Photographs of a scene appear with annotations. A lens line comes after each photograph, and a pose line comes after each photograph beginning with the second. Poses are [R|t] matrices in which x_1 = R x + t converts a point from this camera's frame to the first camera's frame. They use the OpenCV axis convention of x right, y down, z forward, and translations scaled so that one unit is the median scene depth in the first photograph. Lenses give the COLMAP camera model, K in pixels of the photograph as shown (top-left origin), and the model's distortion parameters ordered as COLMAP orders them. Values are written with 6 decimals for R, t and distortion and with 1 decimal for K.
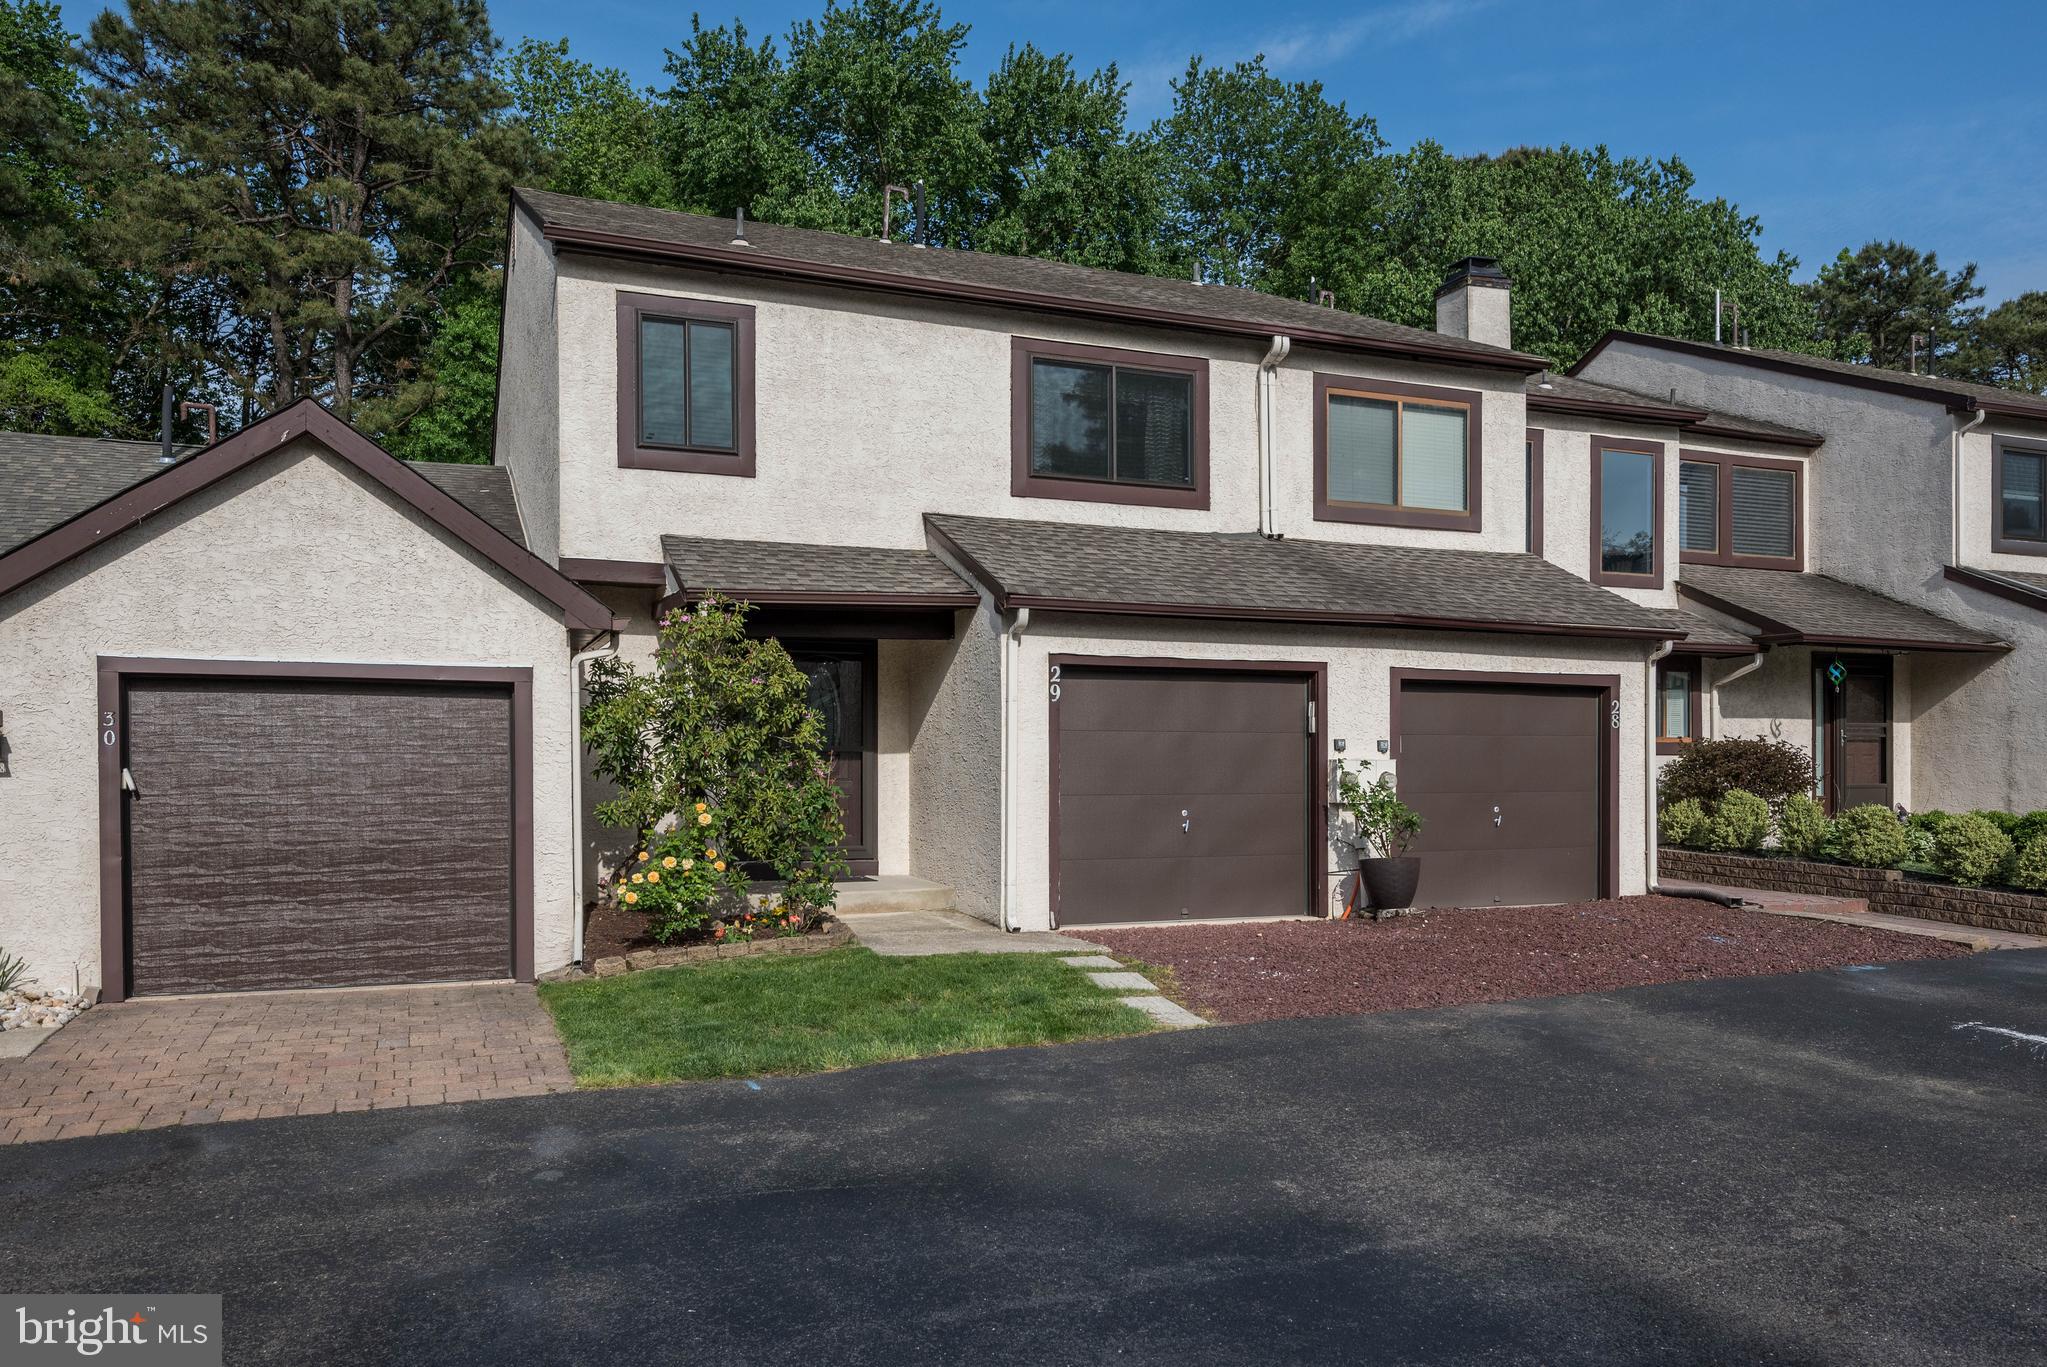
lens RADIAL K [[1566.8, 0, 1022.1], [0, 1566.8, 795.1], [0, 0, 1]] dist [-0.004459, 0.001571]
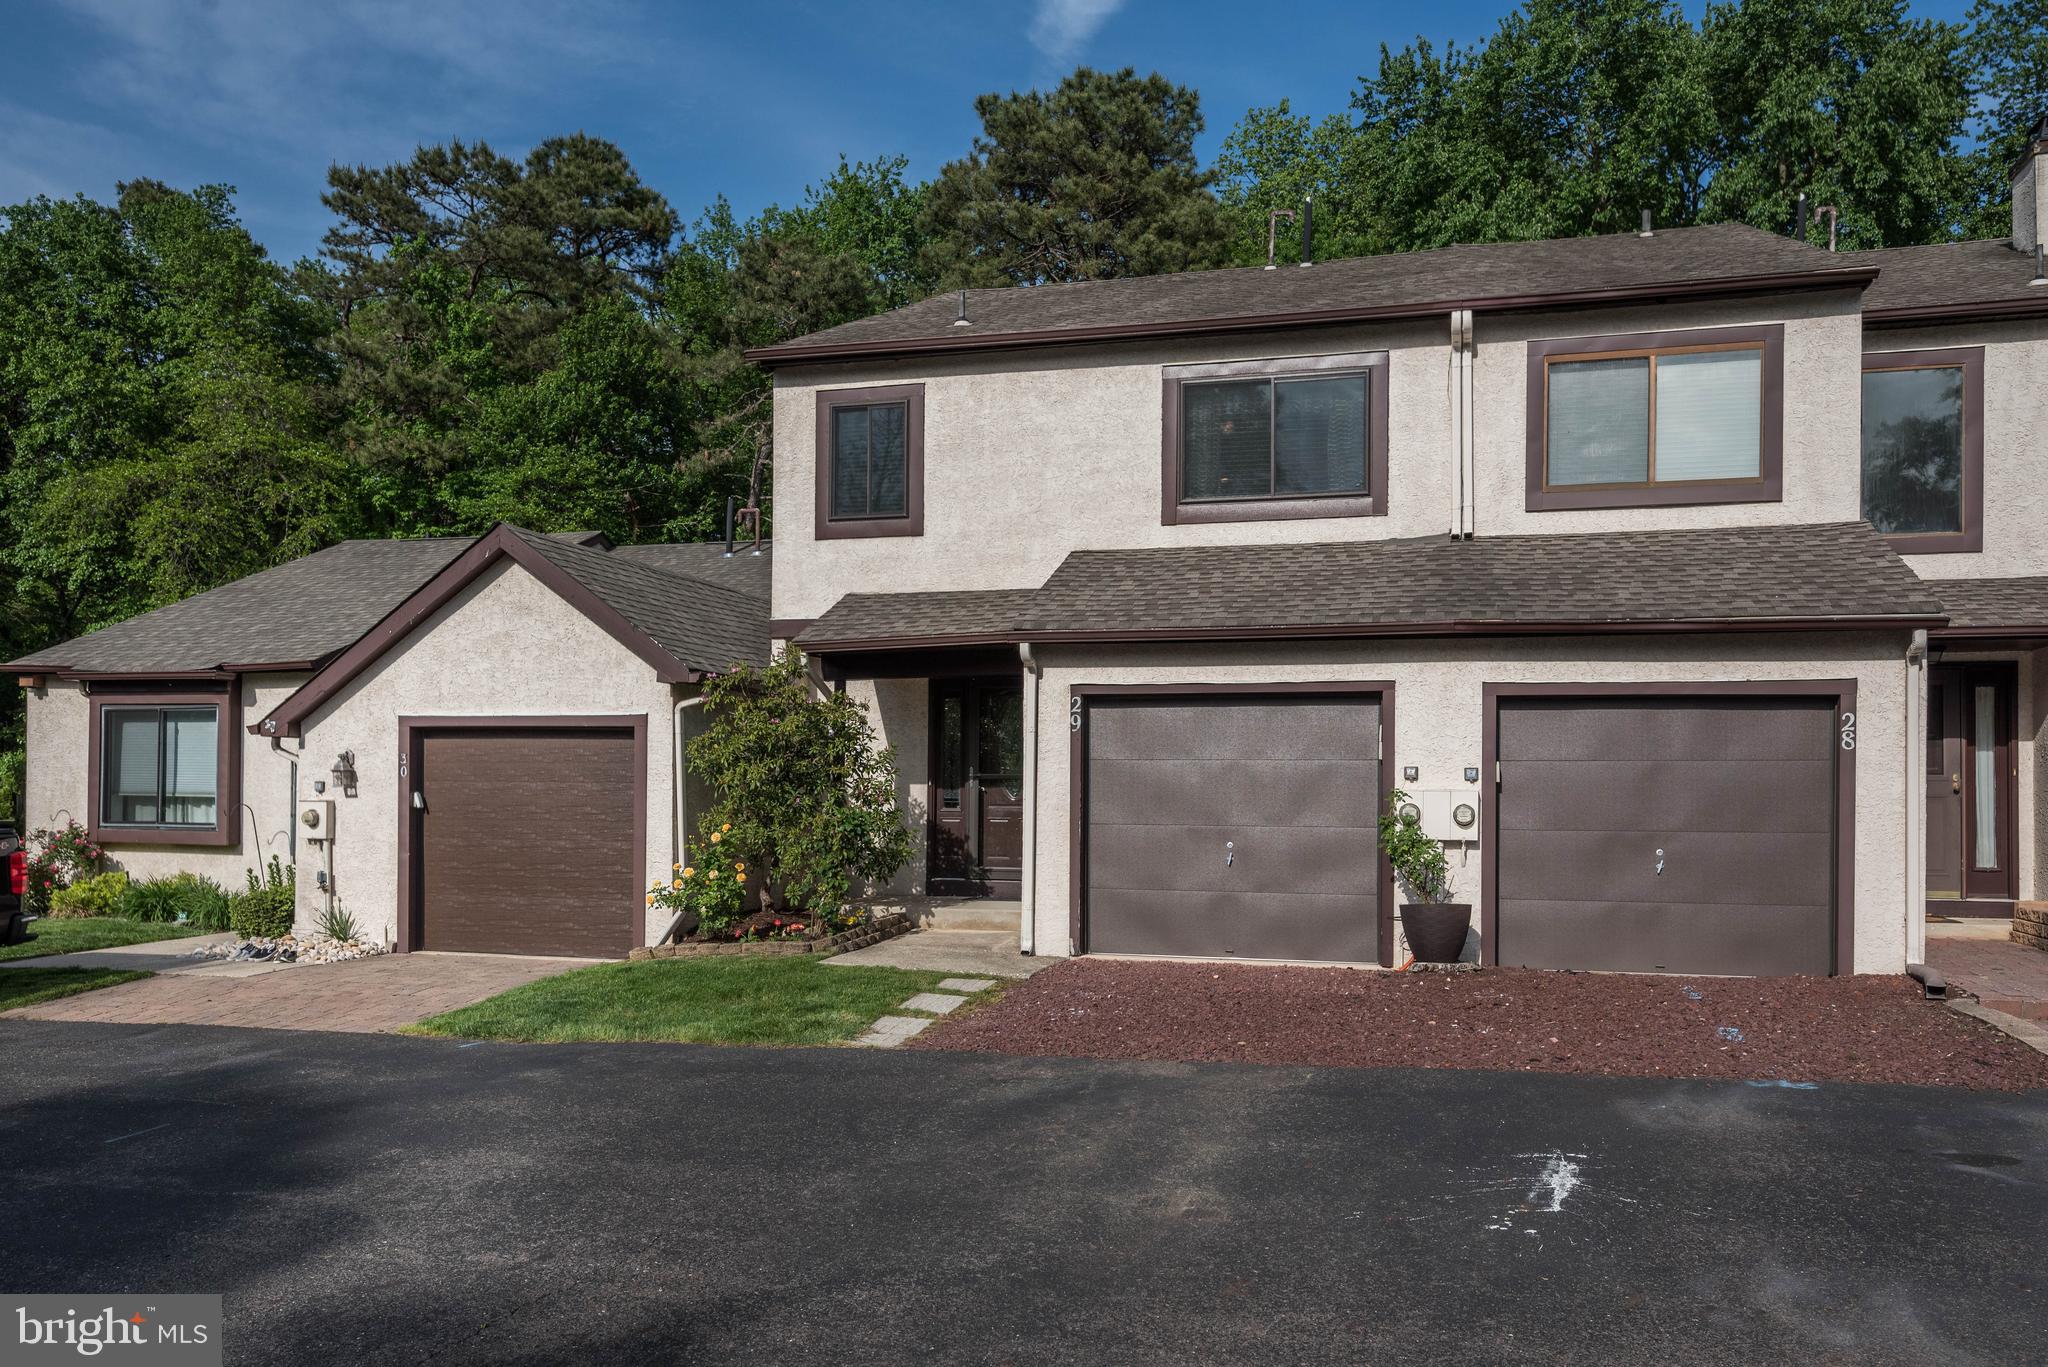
lens RADIAL K [[1587.0, 0, 1028.2], [0, 1587.0, 789.8], [0, 0, 1]] dist [-0.002531, -0.002566]
pose [[0.768465, 0.005944, -0.639865, 0.624882], [-0.016068, 0.999821, -0.010009, -0.010664], [0.639690, 0.017973, 0.768423, 0.180391]]
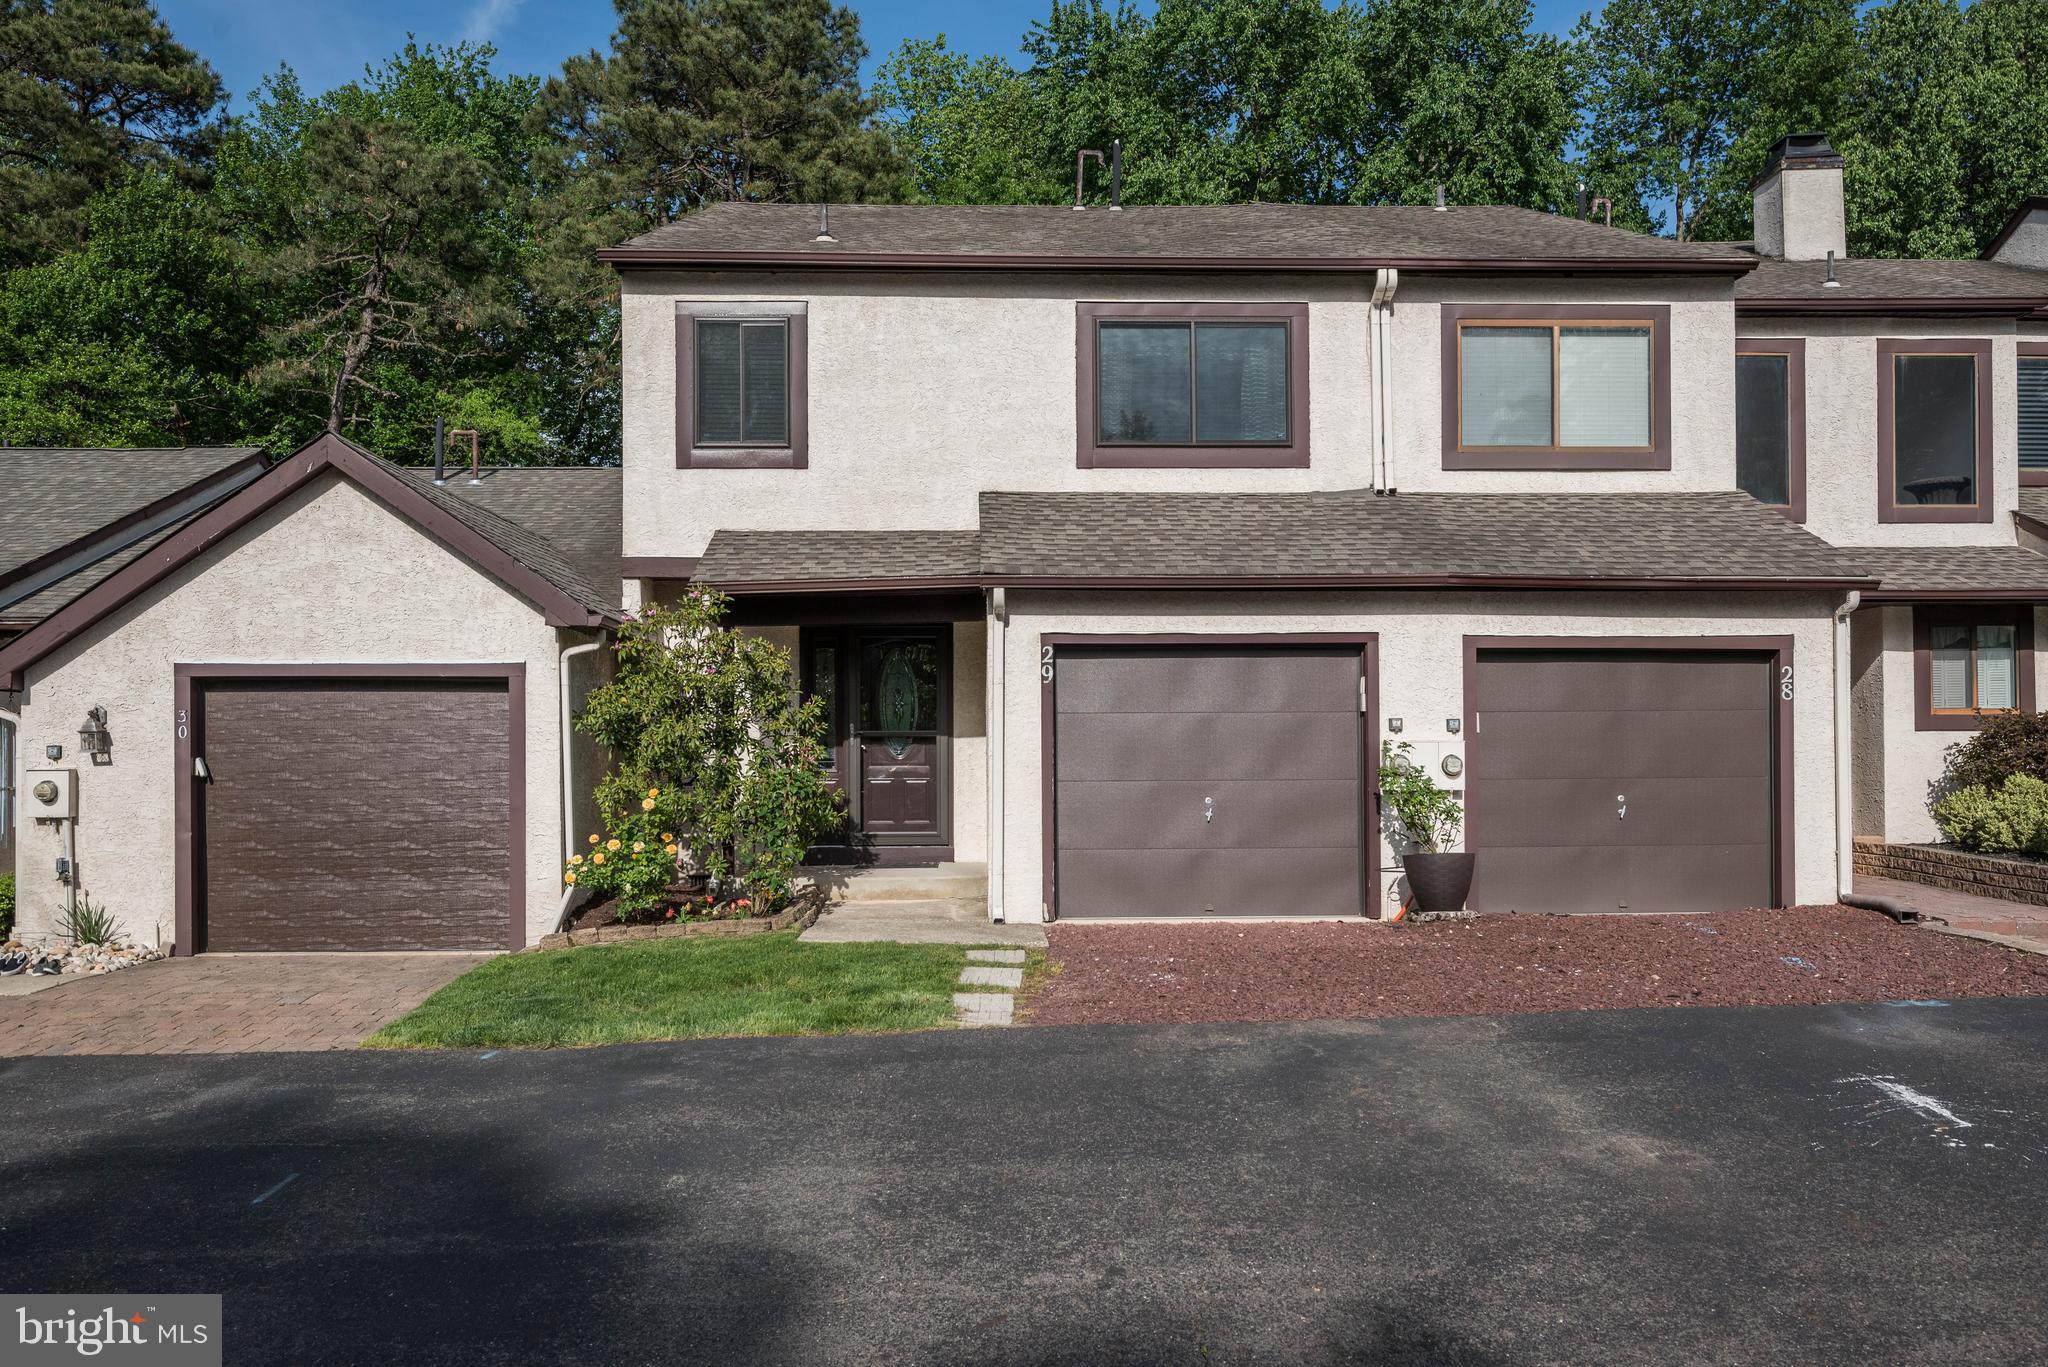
lens RADIAL K [[1669.8, 0, 1023.9], [0, 1669.8, 744.2], [0, 0, 1]] dist [-0.004121, 0.001489]
pose [[0.930305, -0.006173, -0.366734, 0.362815], [-0.000887, 0.999818, -0.019078, -0.002929], [0.366785, 0.018074, 0.930130, 0.045395]]
